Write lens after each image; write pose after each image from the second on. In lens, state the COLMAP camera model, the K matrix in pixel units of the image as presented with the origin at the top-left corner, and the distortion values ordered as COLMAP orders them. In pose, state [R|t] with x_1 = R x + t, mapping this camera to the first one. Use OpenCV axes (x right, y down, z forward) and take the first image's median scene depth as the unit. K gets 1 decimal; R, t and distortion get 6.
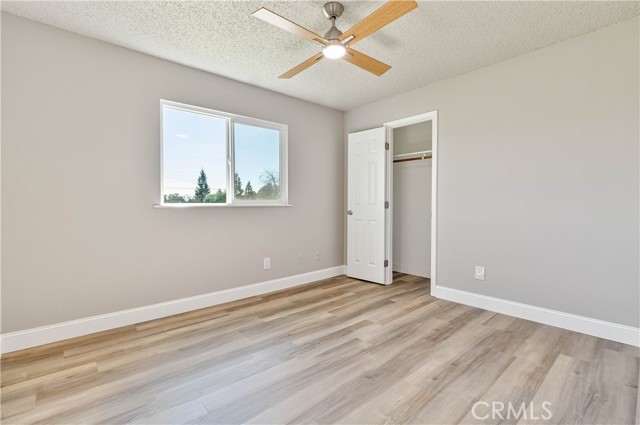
lens RADIAL K [[294.8, 0, 319.6], [0, 294.8, 199.2], [0, 0, 1]] dist [-0.000706, 0.000217]
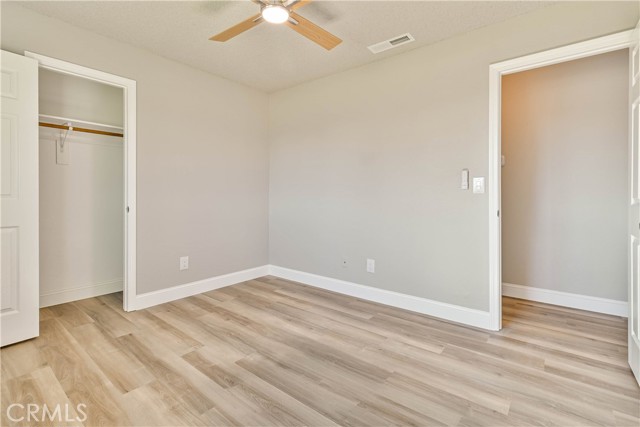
lens RADIAL K [[294.8, 0, 319.6], [0, 294.8, 200.2], [0, 0, 1]] dist [-0.000706, 0.000217]
pose [[-0.159881, -0.013971, 0.987037, -0.626268], [-0.019852, 0.999743, 0.010935, 0.008759], [-0.986937, -0.017846, -0.160117, 0.803729]]
